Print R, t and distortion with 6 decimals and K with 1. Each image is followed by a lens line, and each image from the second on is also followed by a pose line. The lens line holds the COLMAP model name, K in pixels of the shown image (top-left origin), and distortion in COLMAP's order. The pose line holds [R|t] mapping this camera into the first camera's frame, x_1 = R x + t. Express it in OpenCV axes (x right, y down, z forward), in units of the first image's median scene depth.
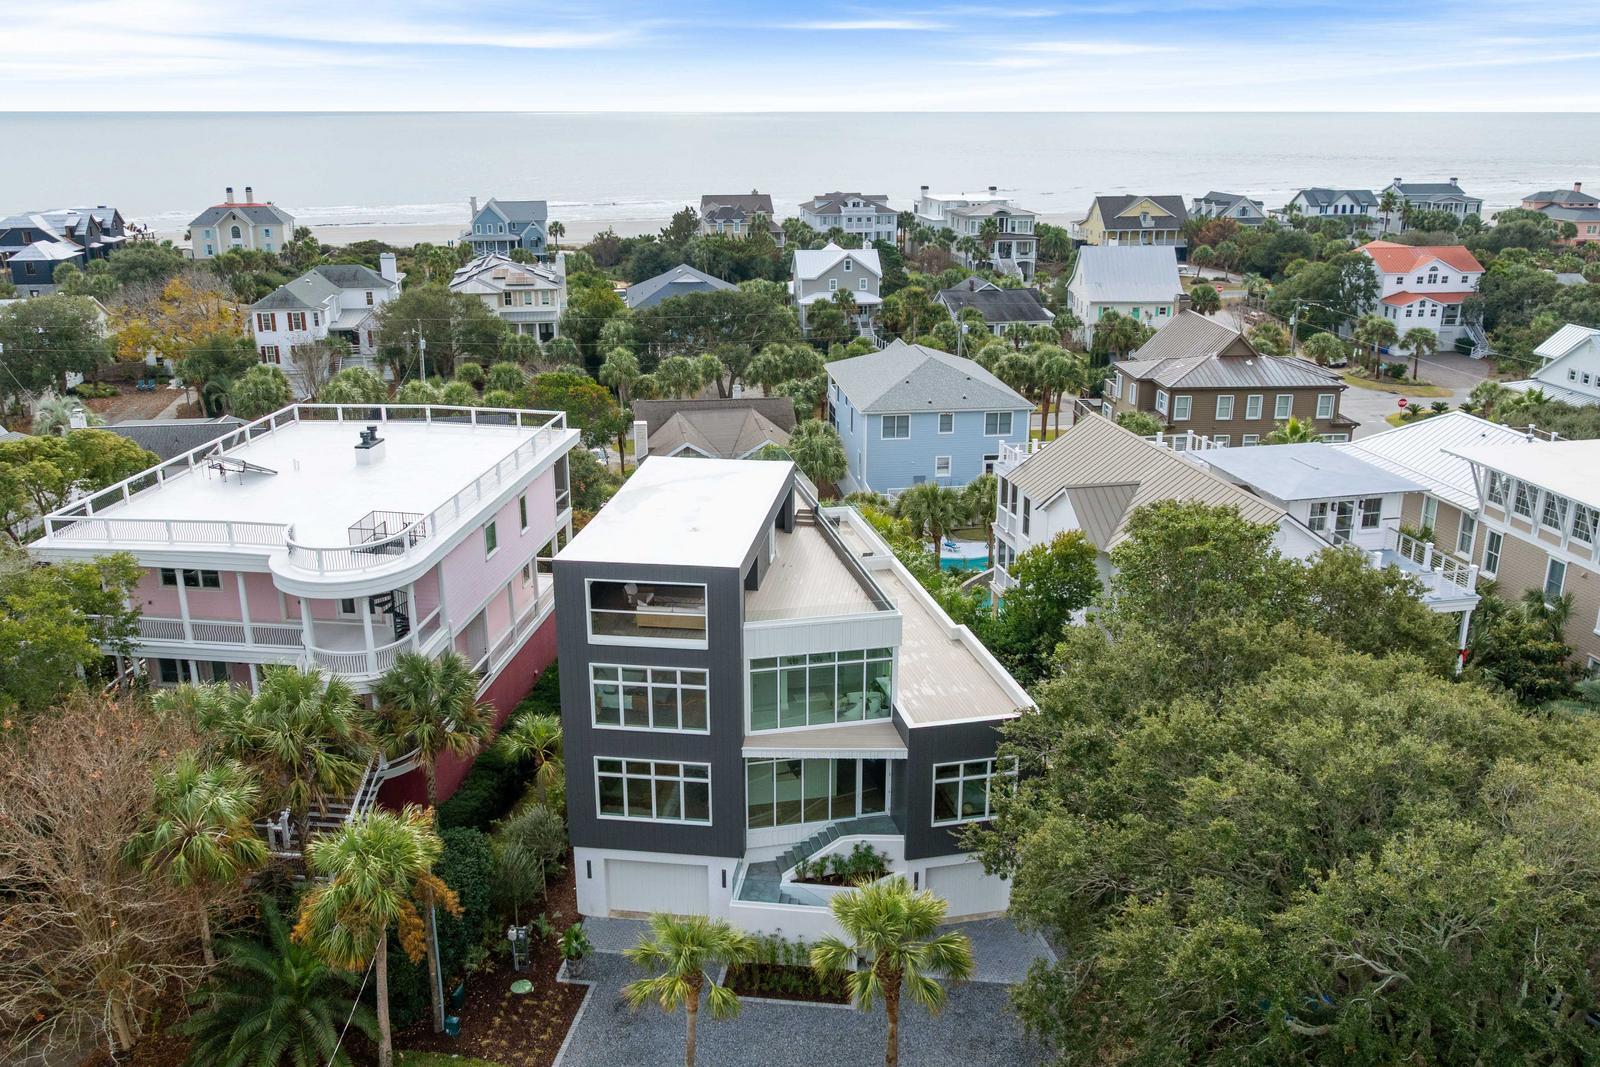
lens RADIAL K [[1348.7, 0, 800.0], [0, 1348.7, 533.5], [0, 0, 1]] dist [-0.001031, -0.040881]
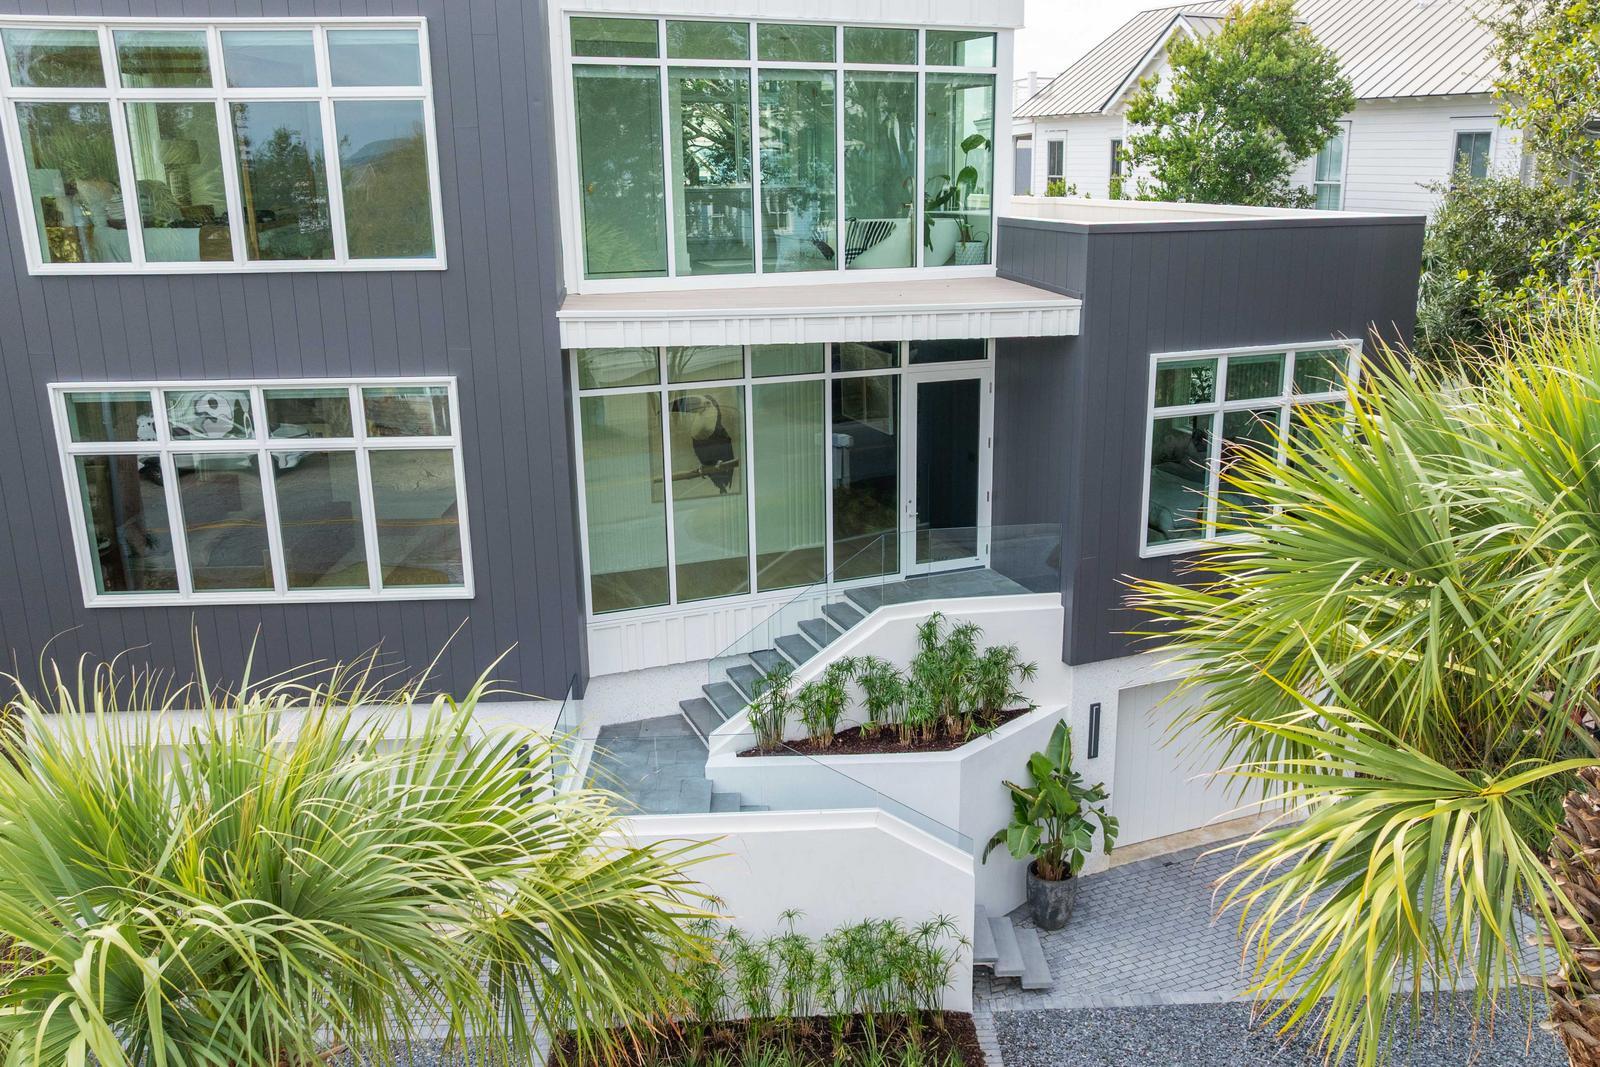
lens RADIAL K [[1326.7, 0, 856.5], [0, 1326.7, 537.7], [0, 0, 1]] dist [-0.002572, -0.012846]
pose [[0.981425, -0.056814, 0.183242, -0.033090], [0.063655, 0.997469, -0.031665, 0.211943], [-0.180979, 0.042741, 0.982558, 0.662279]]
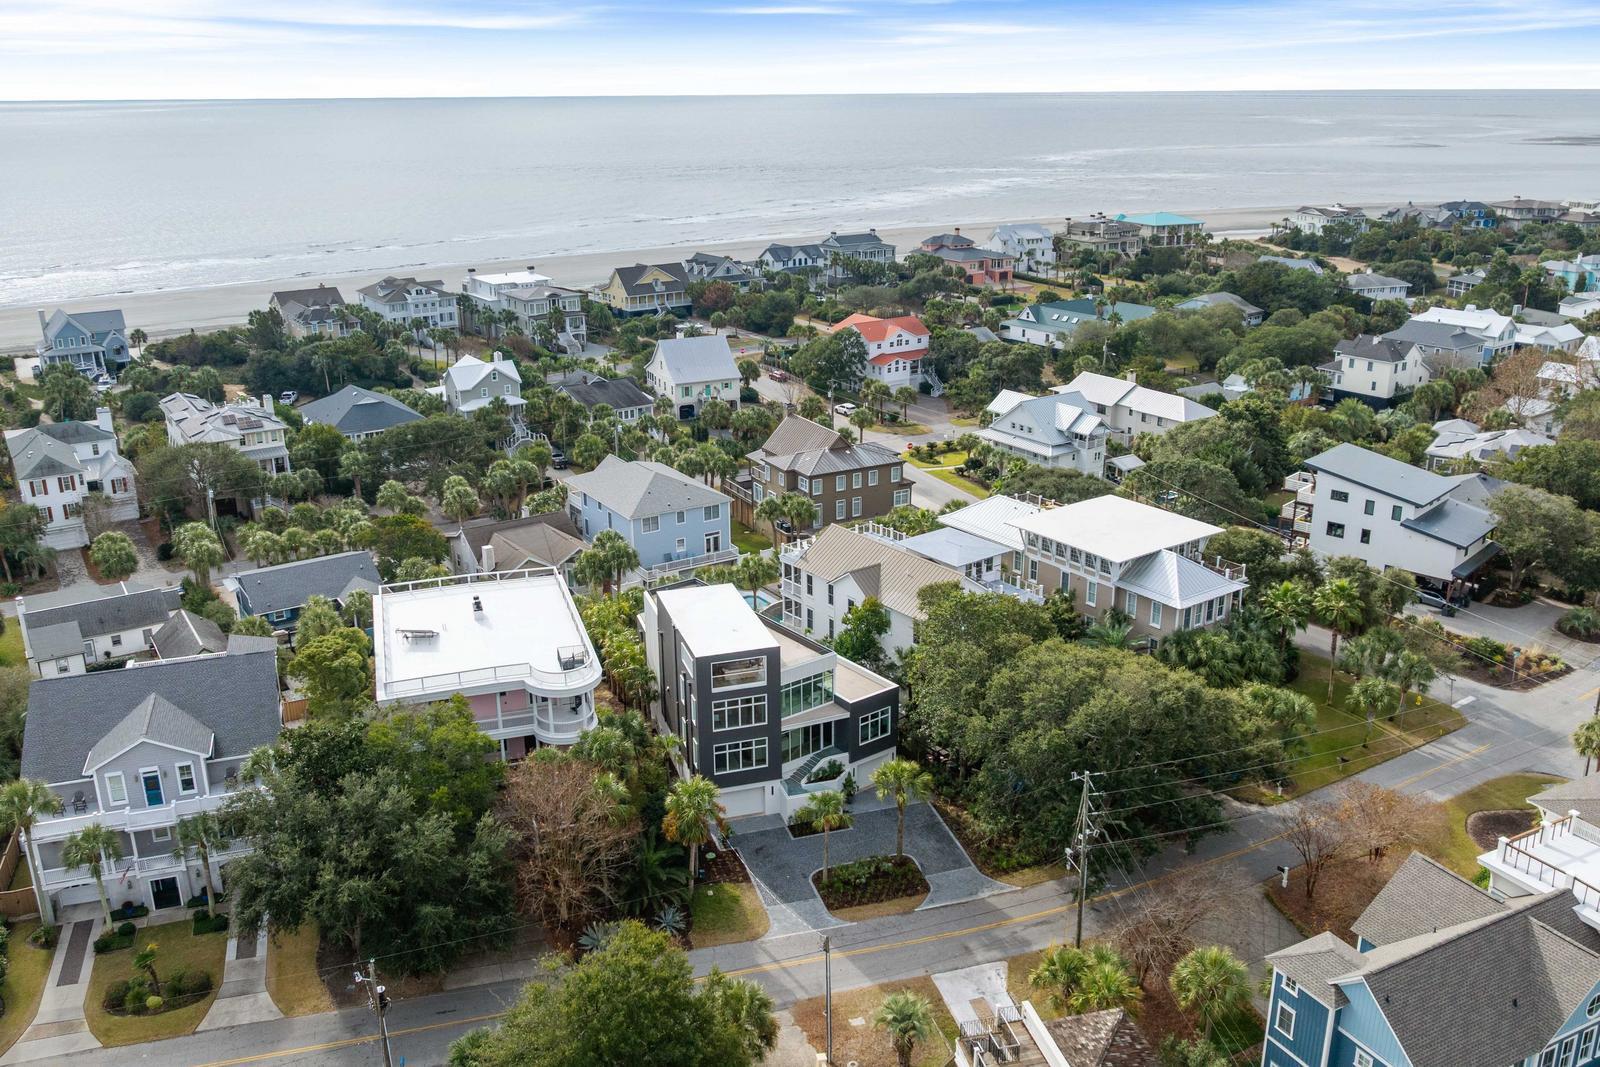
lens RADIAL K [[1348.7, 0, 800.0], [0, 1348.7, 533.5], [0, 0, 1]] dist [-0.001031, -0.040881]
pose [[0.908631, -0.141035, 0.393063, -0.786657], [0.137231, 0.989813, 0.037924, -0.217343], [-0.394407, 0.019482, 0.918729, -0.968682]]
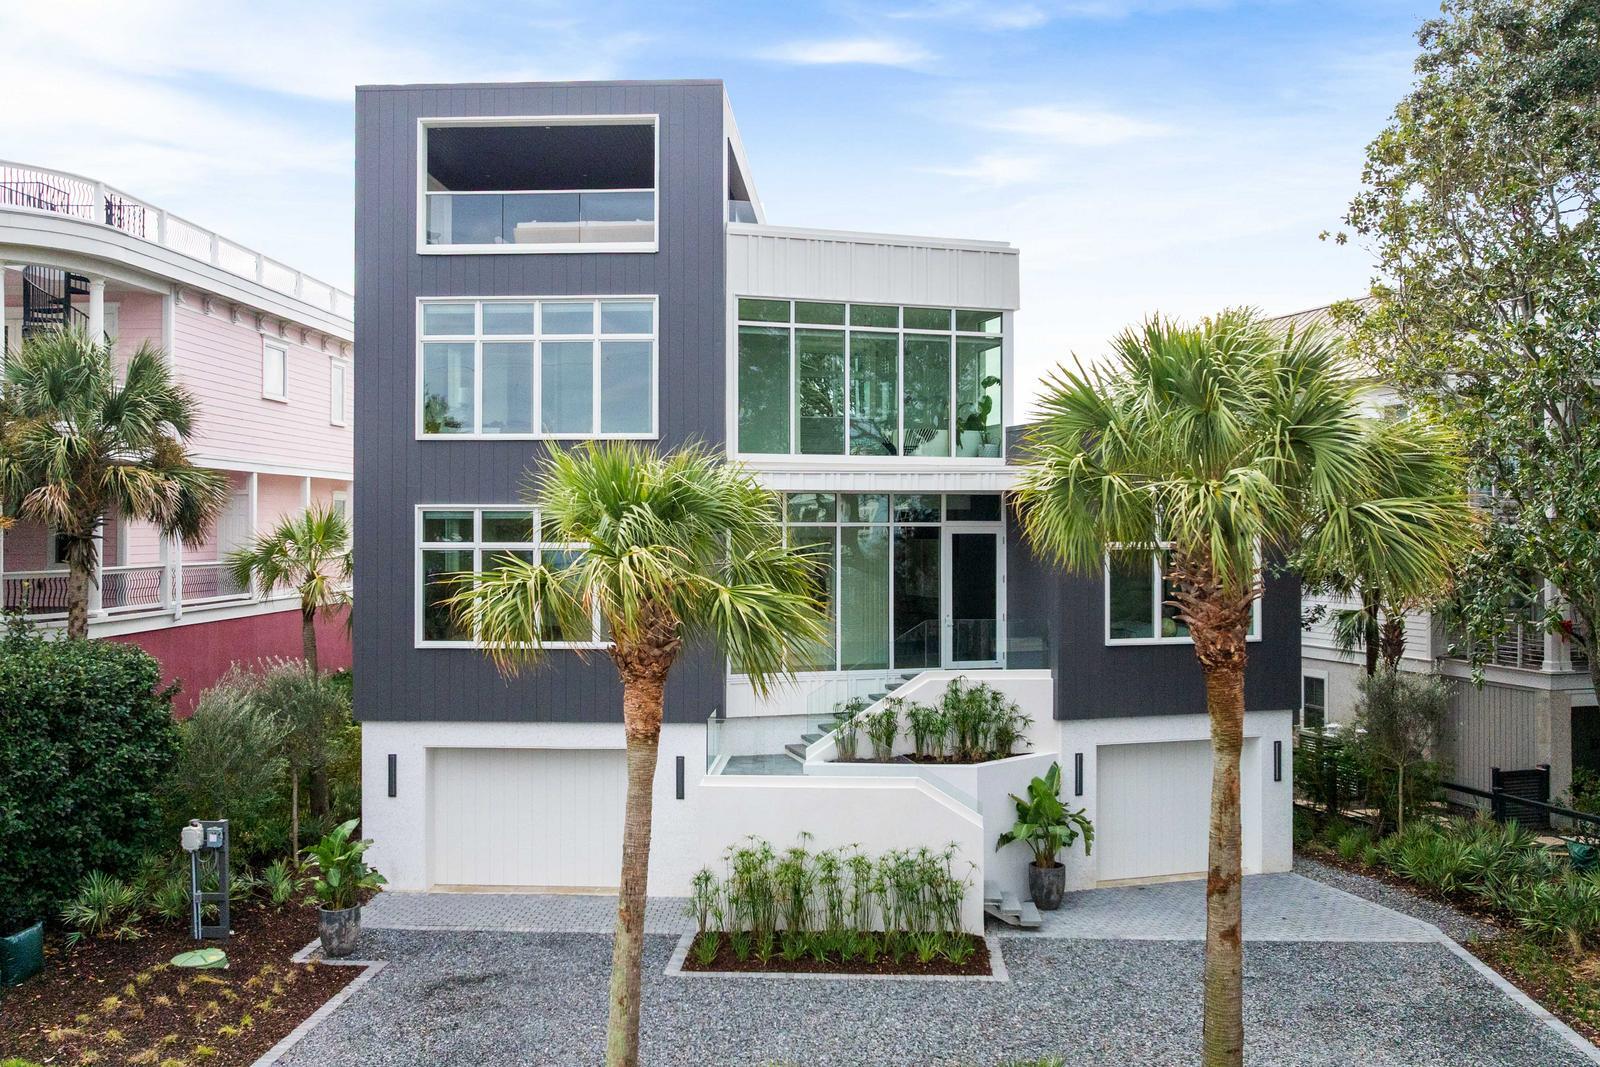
lens RADIAL K [[1348.7, 0, 800.0], [0, 1348.7, 533.5], [0, 0, 1]] dist [-0.001031, -0.040881]
pose [[0.996313, 0.000221, 0.085787, -0.054407], [0.026412, 0.950635, -0.309184, 0.318224], [-0.081620, 0.310310, 0.947125, 0.513378]]
